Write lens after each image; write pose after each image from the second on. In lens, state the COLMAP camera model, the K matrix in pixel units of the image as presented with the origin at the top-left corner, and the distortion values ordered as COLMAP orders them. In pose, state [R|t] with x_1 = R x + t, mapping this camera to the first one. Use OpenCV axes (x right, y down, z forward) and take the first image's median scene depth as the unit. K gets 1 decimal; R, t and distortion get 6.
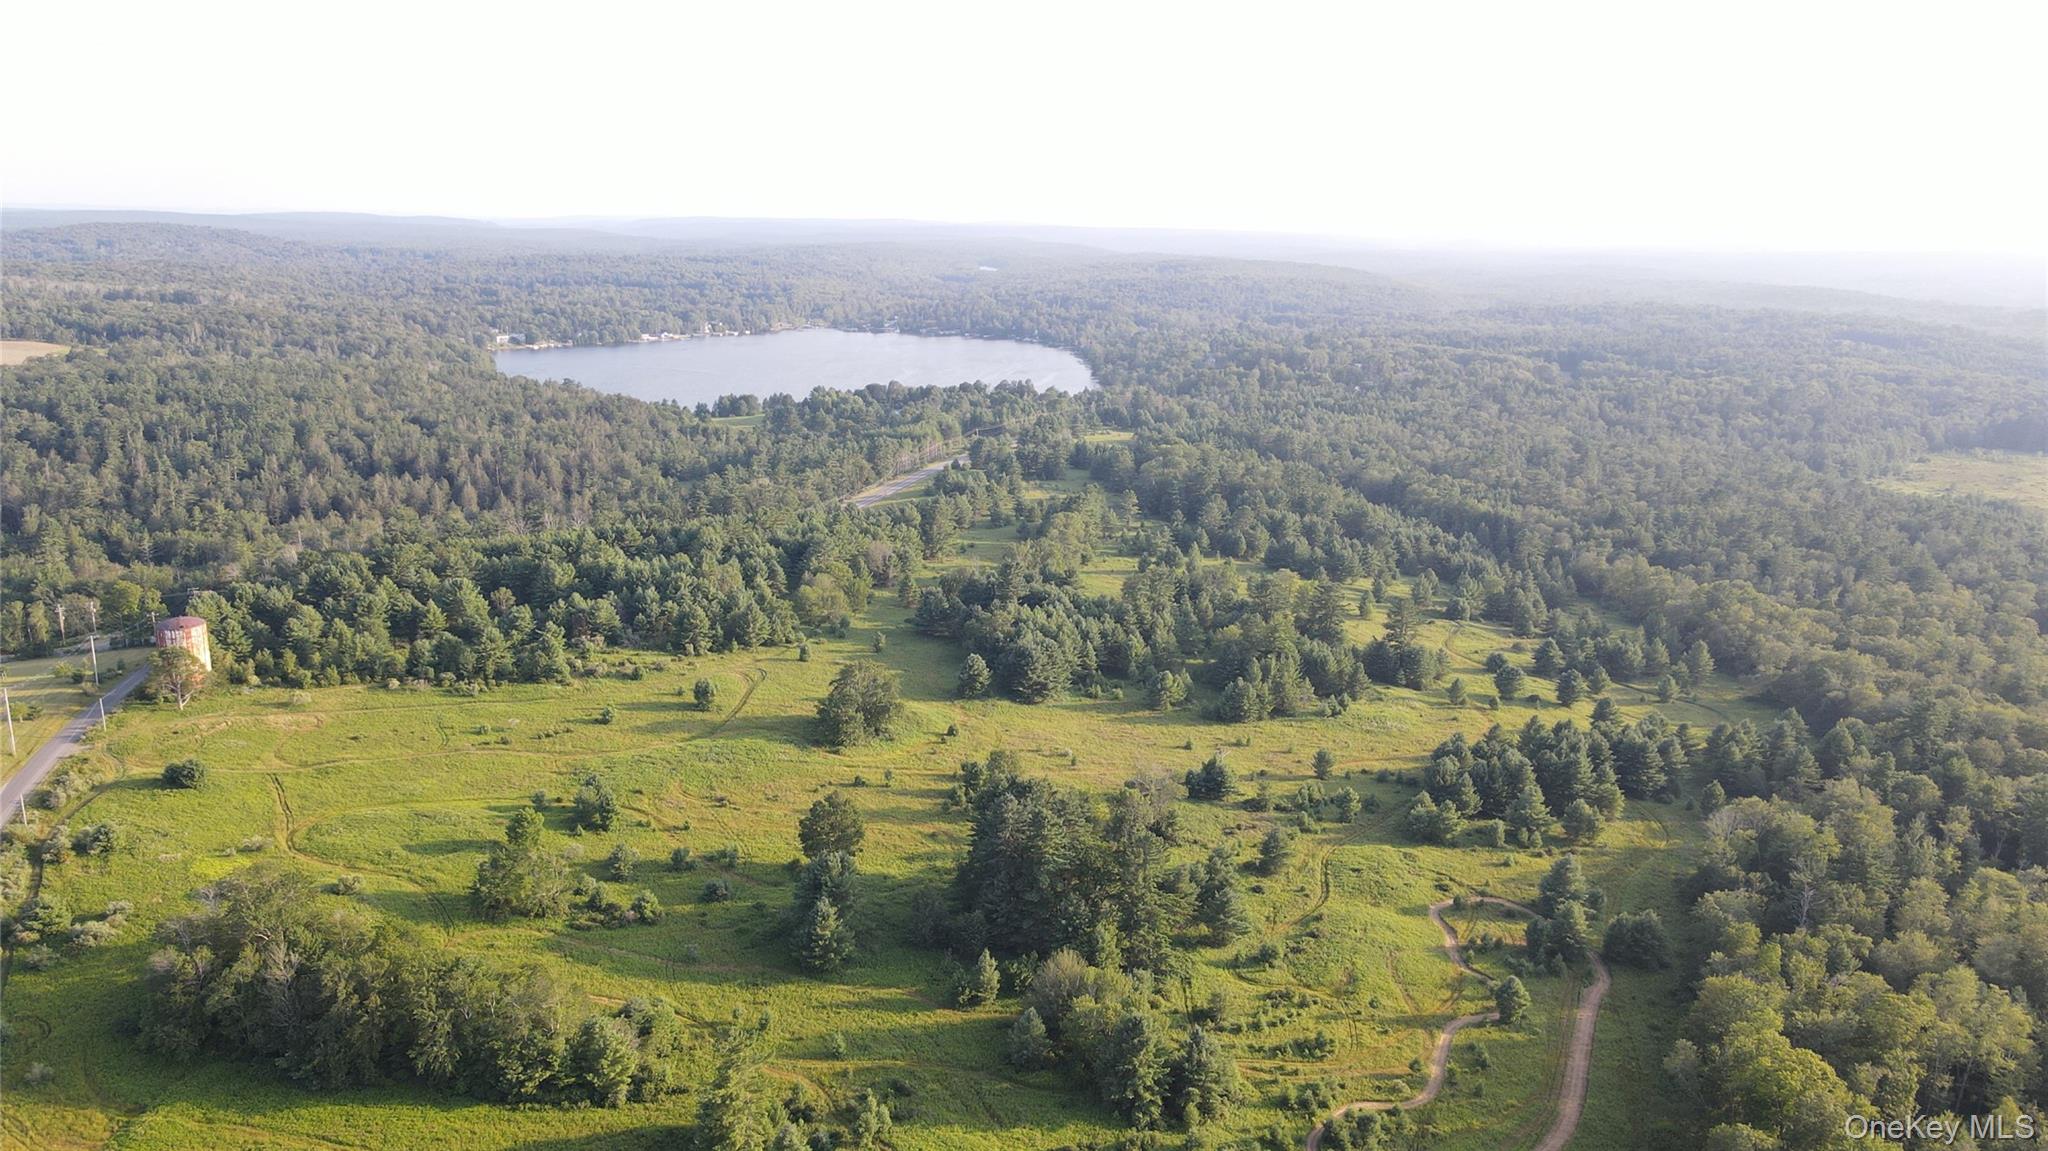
lens RADIAL K [[1496.8, 0, 1024.0], [0, 1496.8, 575.5], [0, 0, 1]] dist [0.001478, 0.036113]
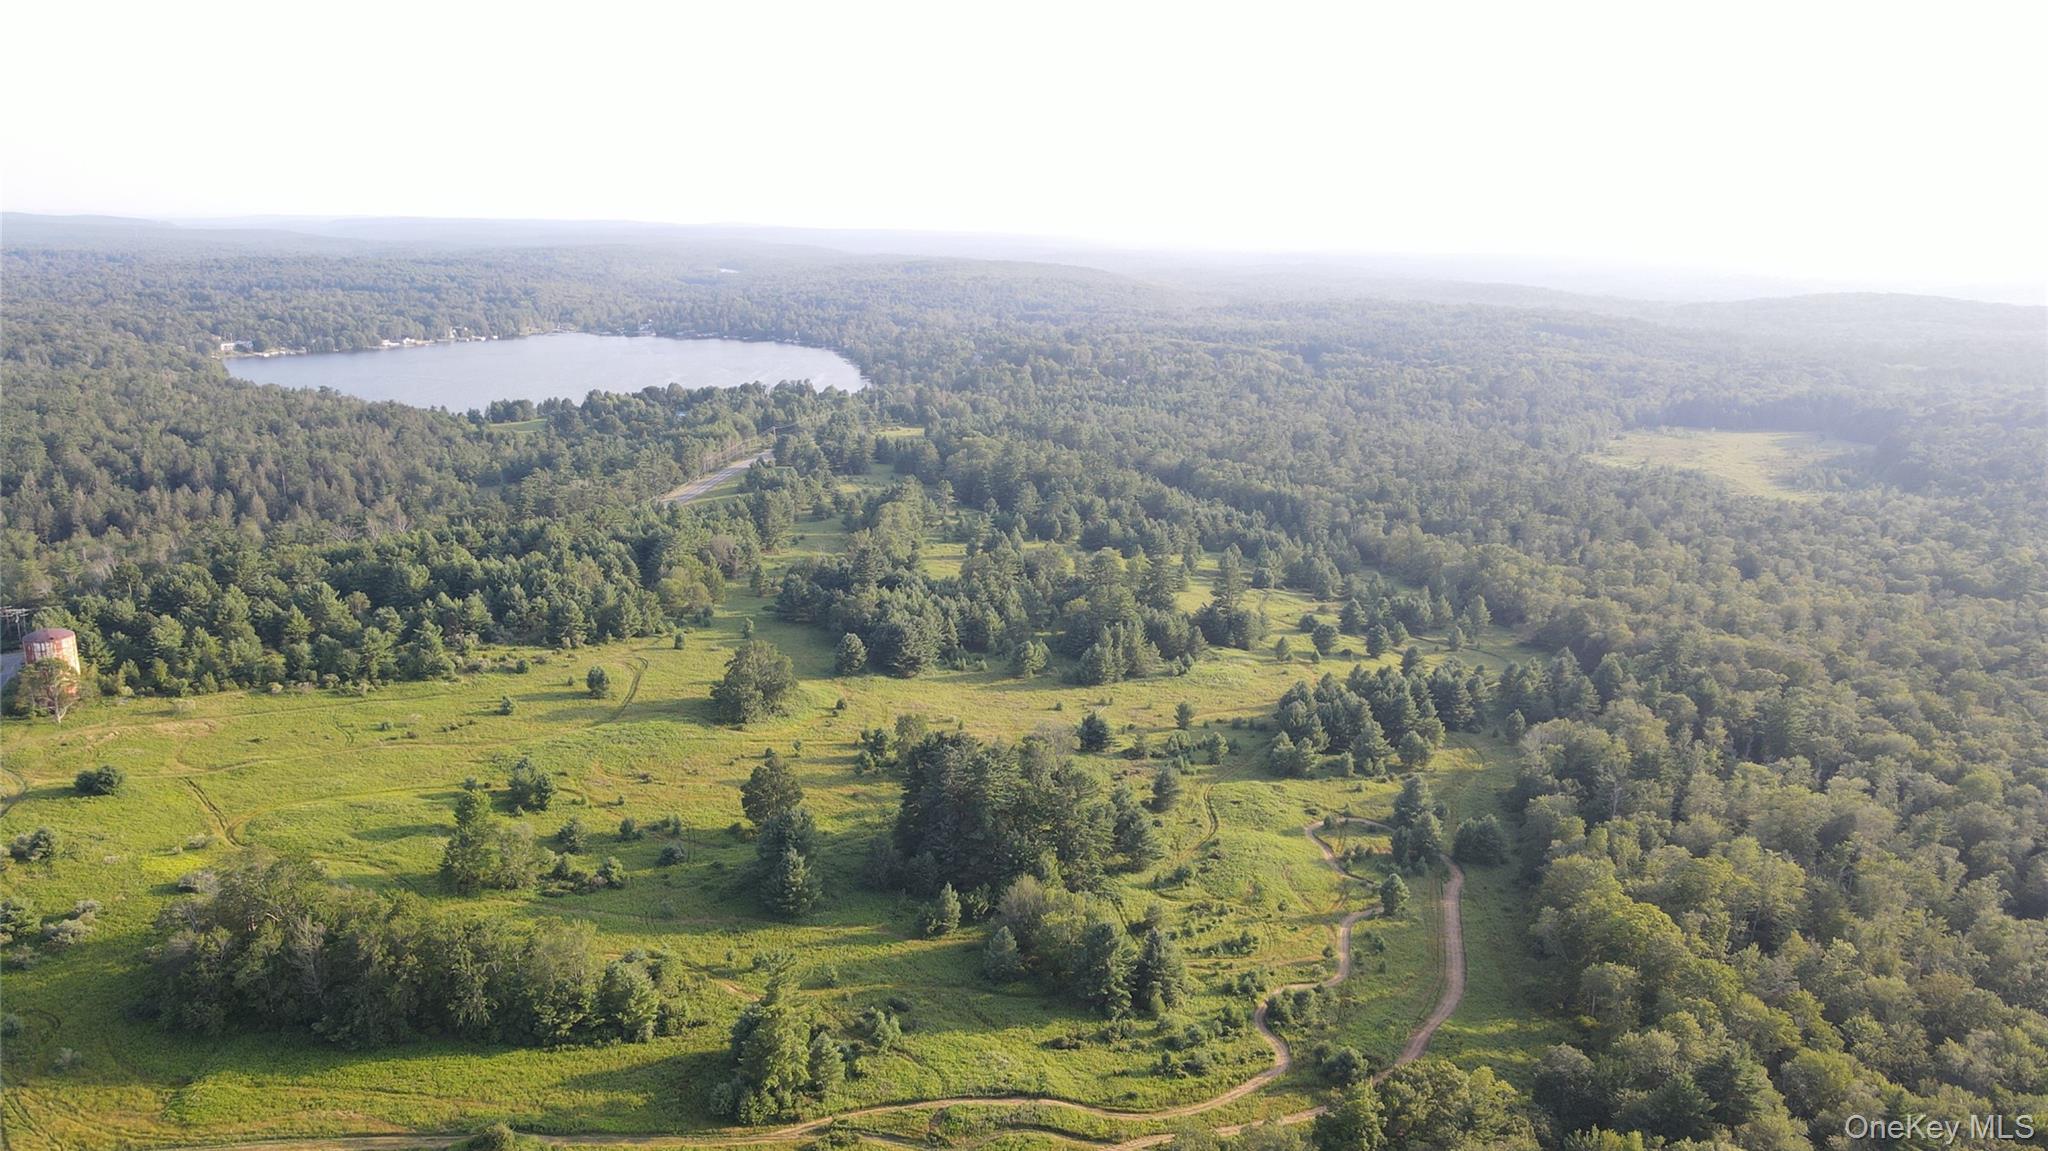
lens RADIAL K [[1496.8, 0, 1024.0], [0, 1496.8, 575.5], [0, 0, 1]] dist [0.001478, 0.036113]
pose [[0.984636, -0.040306, 0.169903, -0.086852], [0.040435, 0.999179, 0.002700, 0.013431], [-0.169873, 0.004212, 0.985457, -0.056370]]
